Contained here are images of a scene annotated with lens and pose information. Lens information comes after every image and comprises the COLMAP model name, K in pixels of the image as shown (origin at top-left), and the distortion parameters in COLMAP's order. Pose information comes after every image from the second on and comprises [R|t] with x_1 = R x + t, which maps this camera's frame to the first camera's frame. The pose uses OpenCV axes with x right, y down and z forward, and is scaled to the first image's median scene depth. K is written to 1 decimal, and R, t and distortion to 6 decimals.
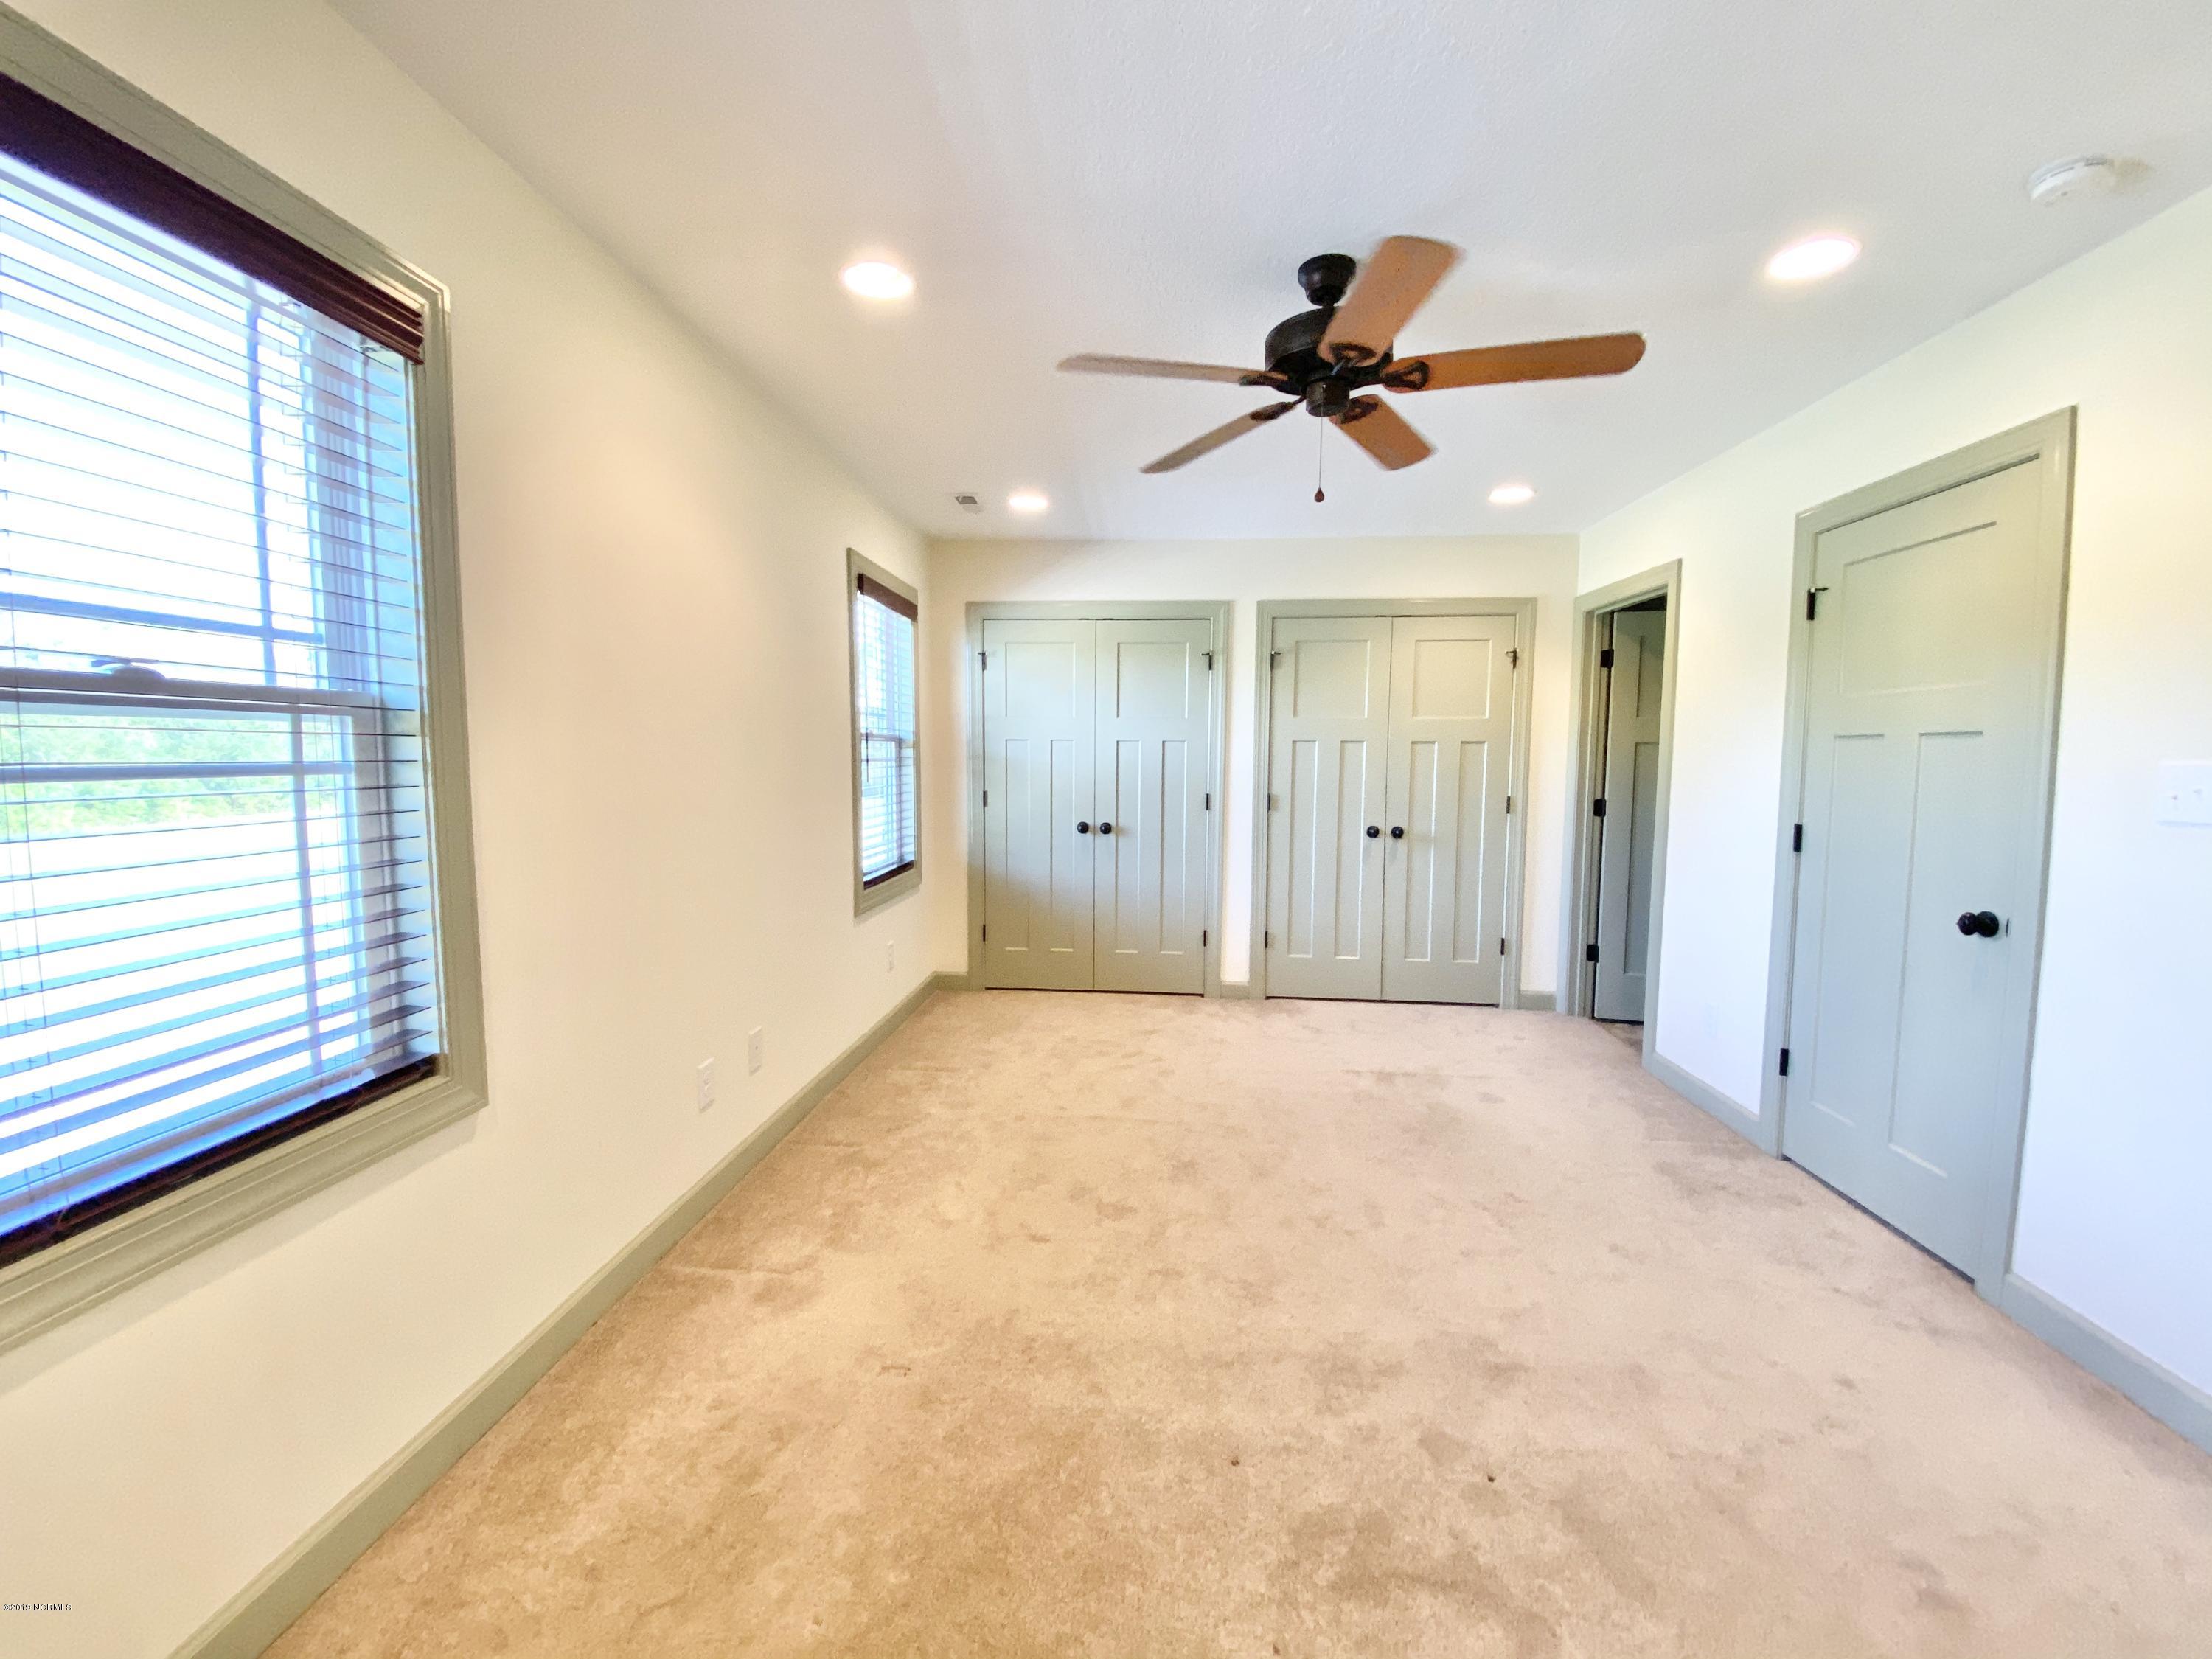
lens RADIAL K [[851.2, 0, 1131.2], [0, 851.2, 814.0], [0, 0, 1]] dist [0.017041, -0.017045]
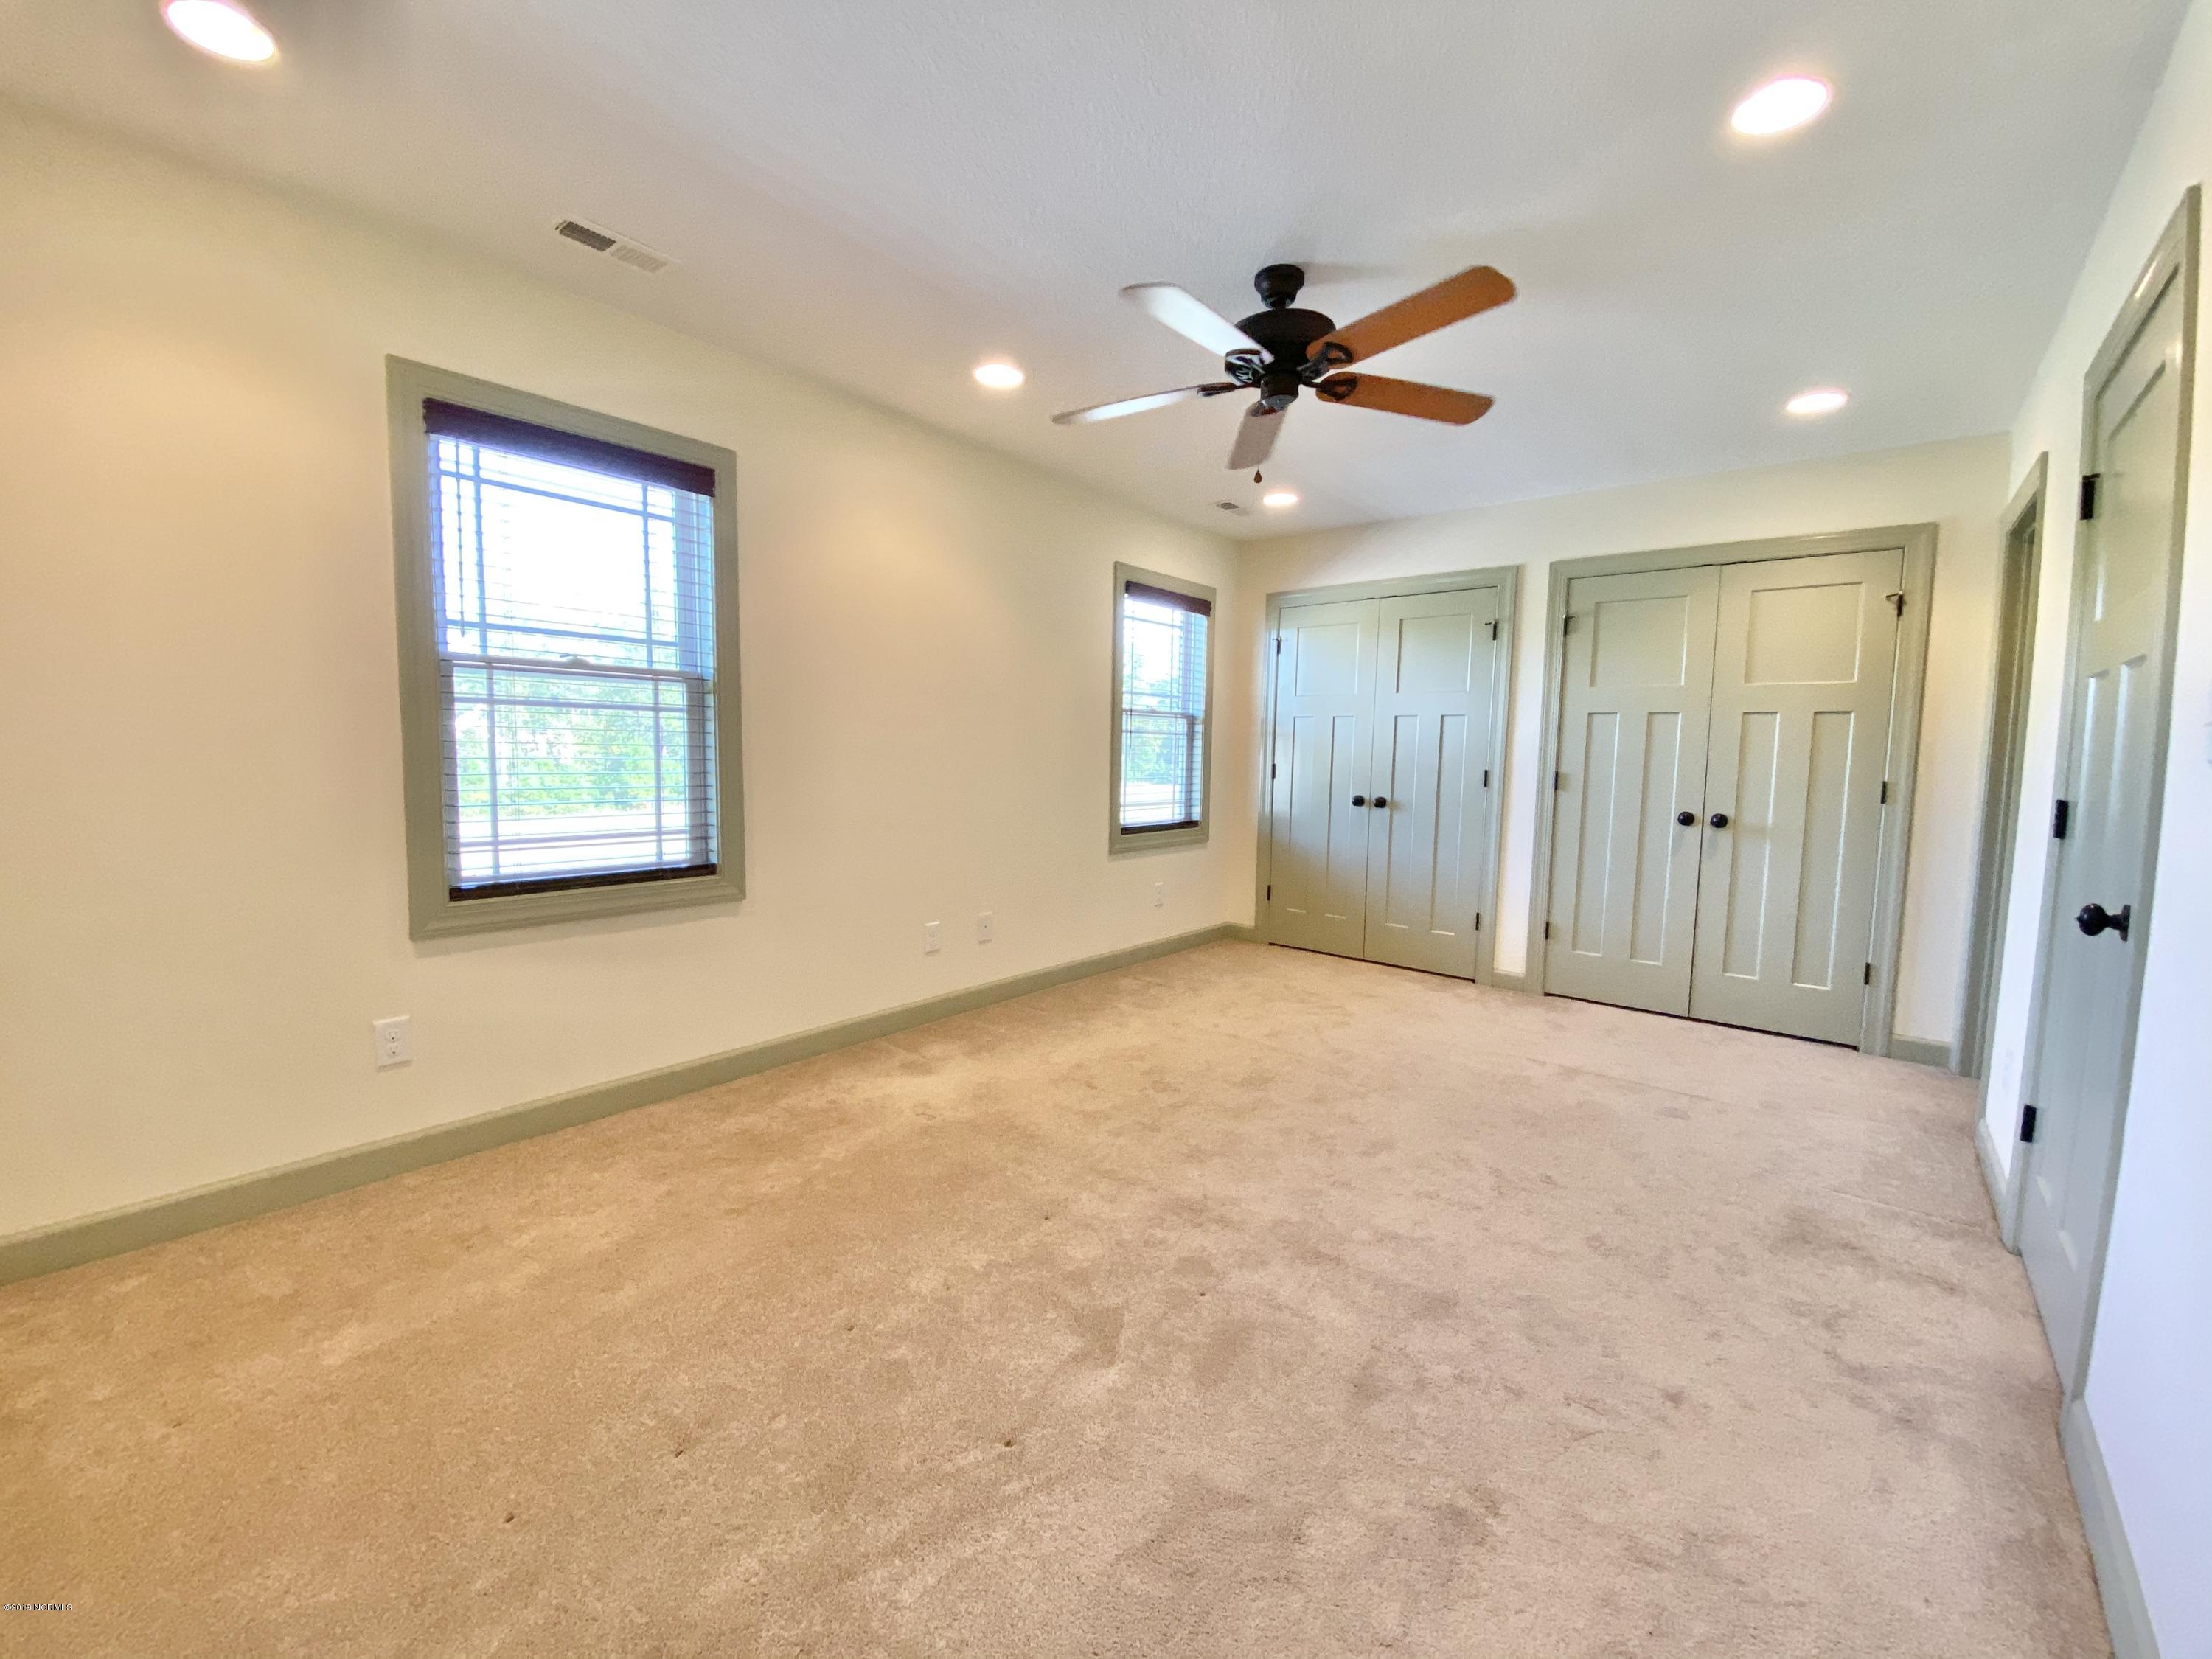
lens RADIAL K [[888.4, 0, 1186.3], [0, 888.4, 831.5], [0, 0, 1]] dist [-0.001690, -0.020602]
pose [[0.825488, 0.053090, -0.561917, 0.475773], [-0.048919, 0.998550, 0.022479, 0.049272], [0.562295, 0.008933, 0.826888, -0.018222]]
